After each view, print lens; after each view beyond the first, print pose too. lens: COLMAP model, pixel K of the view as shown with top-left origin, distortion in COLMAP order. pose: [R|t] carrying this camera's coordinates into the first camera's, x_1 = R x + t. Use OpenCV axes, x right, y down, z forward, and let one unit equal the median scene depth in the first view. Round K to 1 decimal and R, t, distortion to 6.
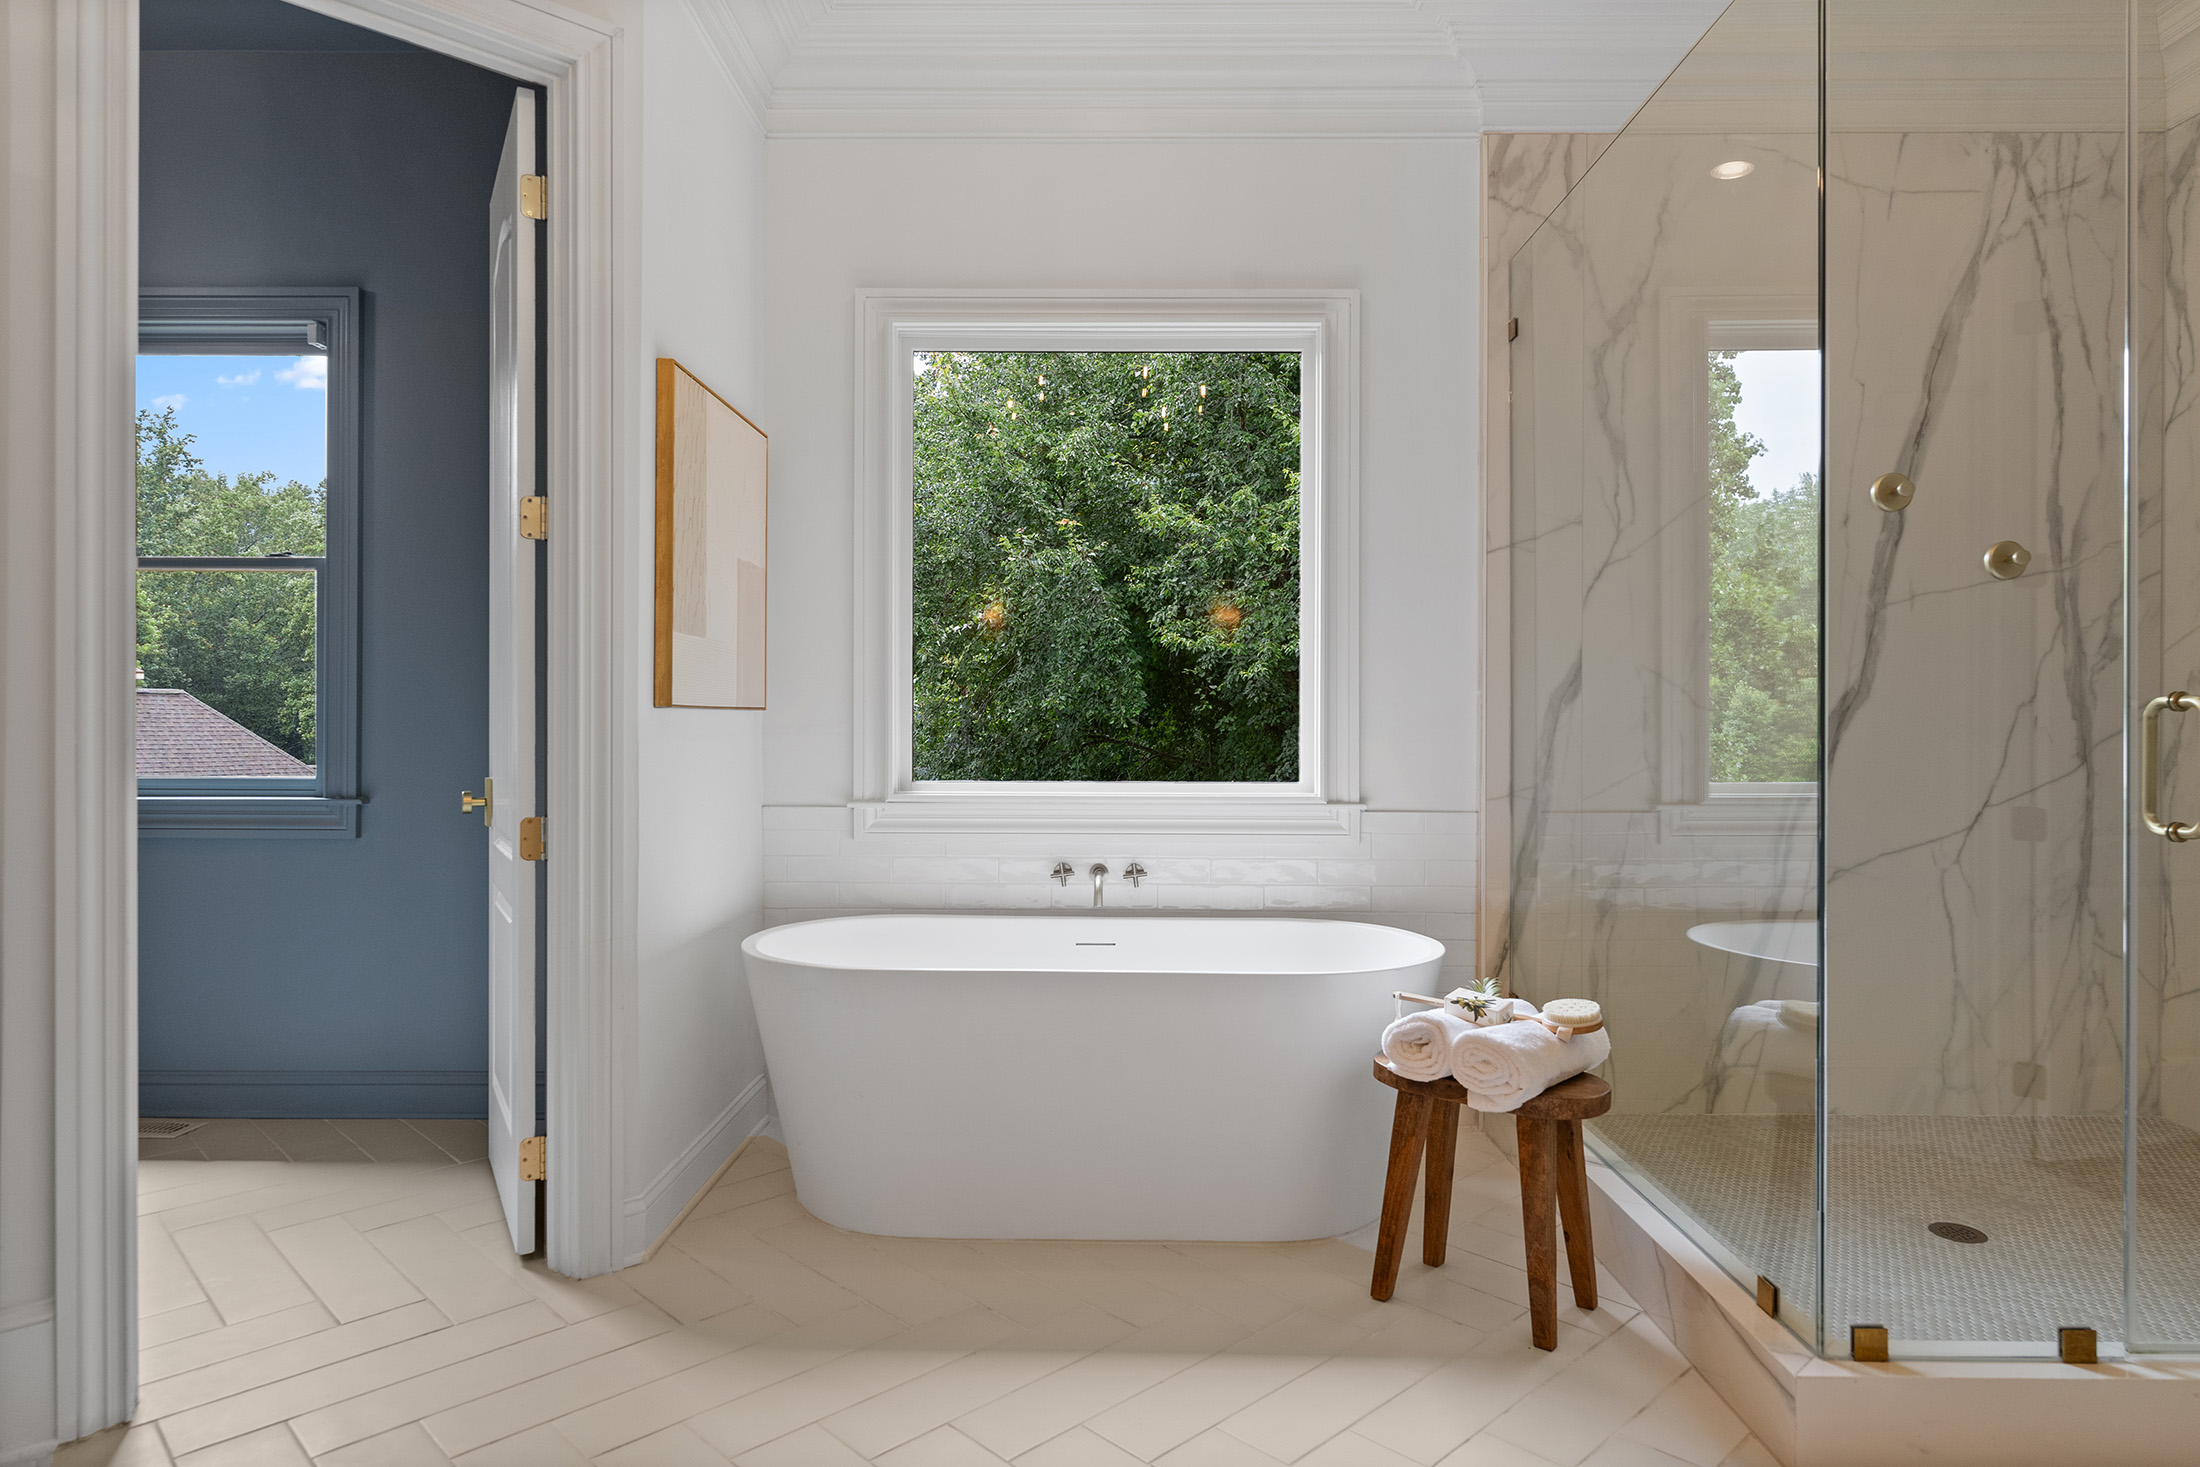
lens RADIAL K [[1325.5, 0, 1099.6], [0, 1325.5, 726.6], [0, 0, 1]] dist [-0.000436, -0.001029]
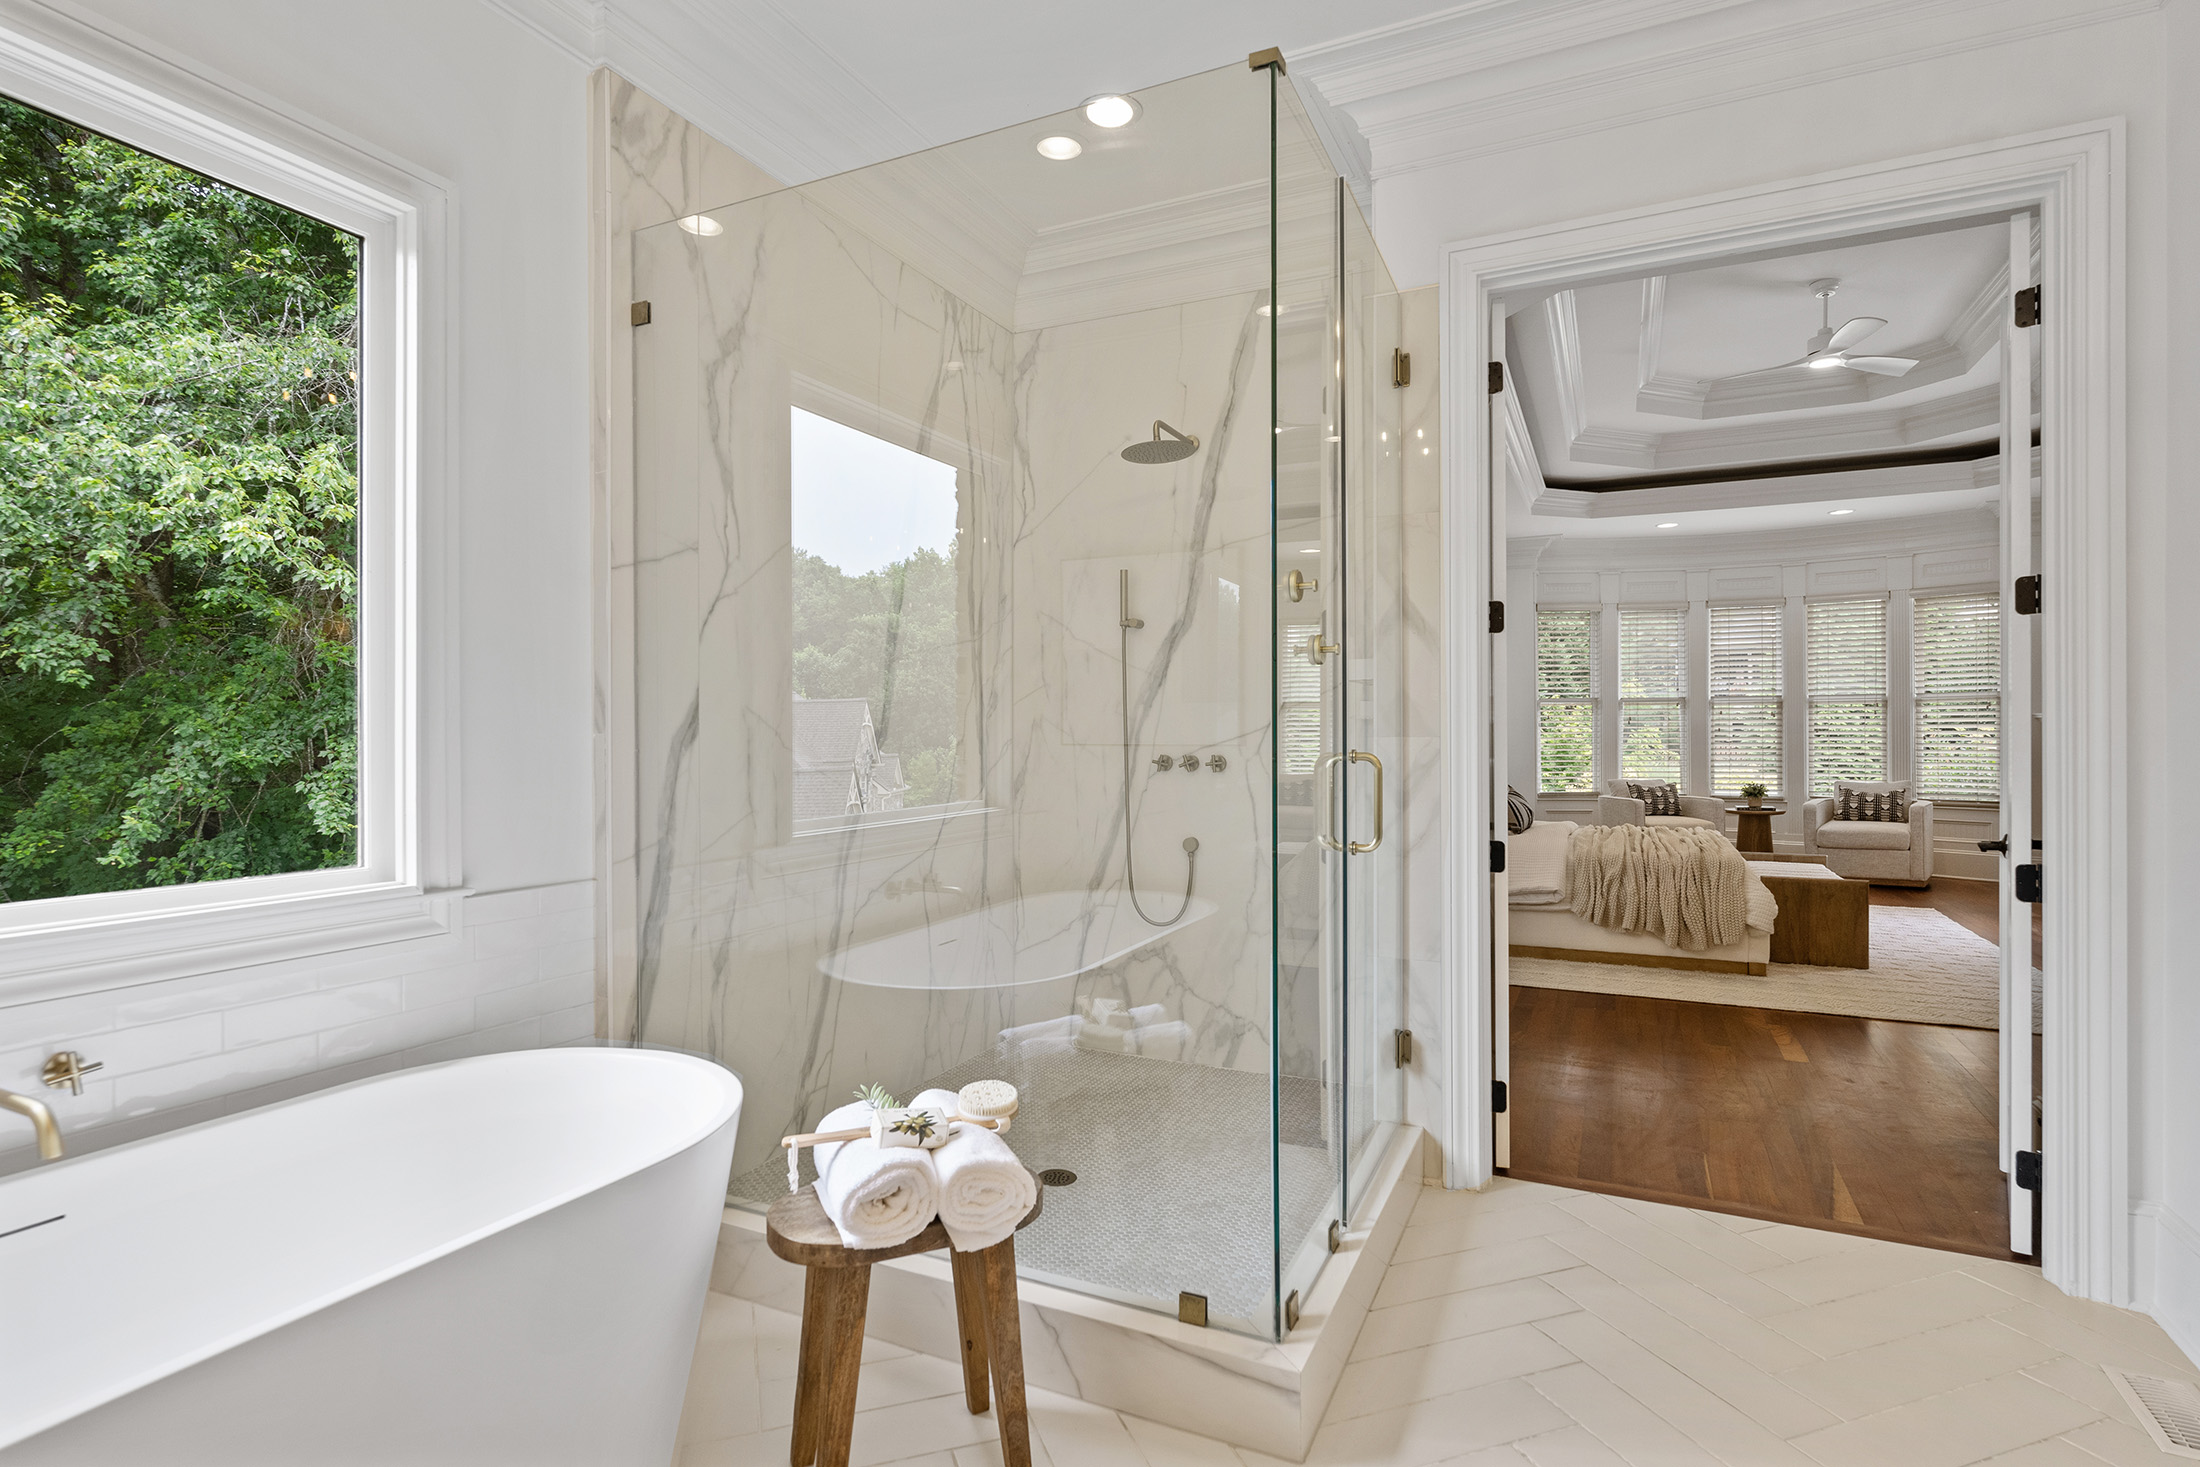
lens RADIAL K [[1093.1, 0, 1100.6], [0, 1093.1, 734.1], [0, 0, 1]] dist [-0.000662, -0.000131]
pose [[0.414258, -0.003889, 0.910151, -0.209704], [0.006407, 0.999979, 0.001357, -0.025754], [-0.910137, 0.005269, 0.414274, 0.434151]]
